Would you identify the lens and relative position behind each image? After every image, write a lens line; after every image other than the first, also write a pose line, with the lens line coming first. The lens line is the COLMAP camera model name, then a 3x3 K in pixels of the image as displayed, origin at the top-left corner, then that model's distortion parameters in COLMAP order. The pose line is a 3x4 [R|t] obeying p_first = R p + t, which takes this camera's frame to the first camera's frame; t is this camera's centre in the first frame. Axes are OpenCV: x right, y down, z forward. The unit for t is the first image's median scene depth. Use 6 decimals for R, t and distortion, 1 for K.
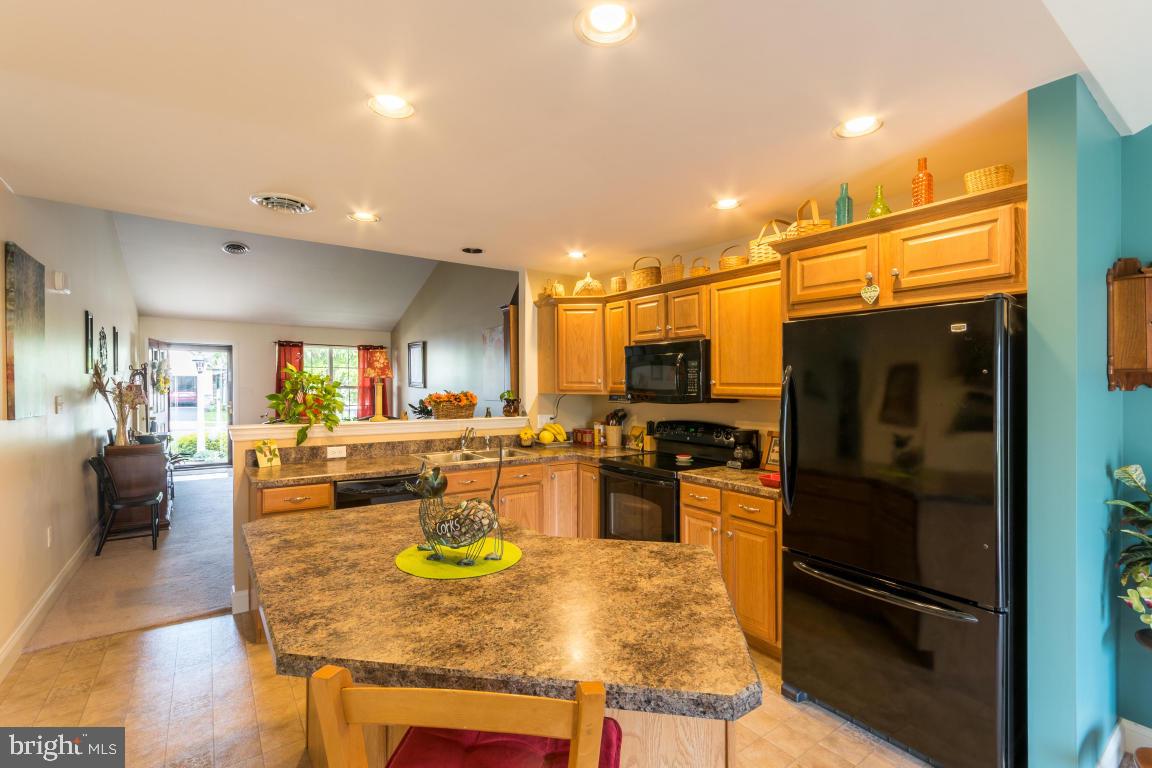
lens RADIAL K [[526.4, 0, 576.0], [0, 526.4, 384.0], [0, 0, 1]] dist [-0.001518, 0.000281]
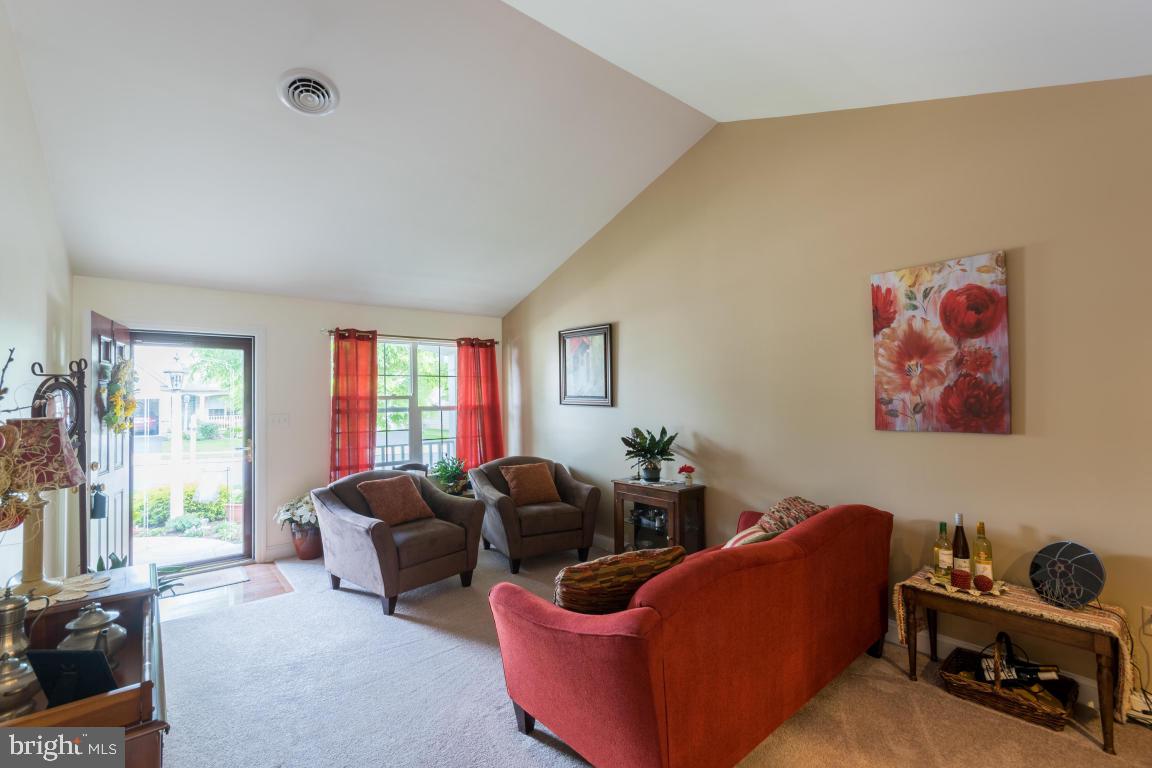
lens RADIAL K [[518.5, 0, 575.6], [0, 518.5, 375.6], [0, 0, 1]] dist [0.000641, 0.000118]
pose [[0.997324, -0.015462, 0.071453, -0.397695], [0.018461, 0.998967, -0.041511, -0.004788], [-0.070737, 0.042719, 0.996580, 0.488402]]
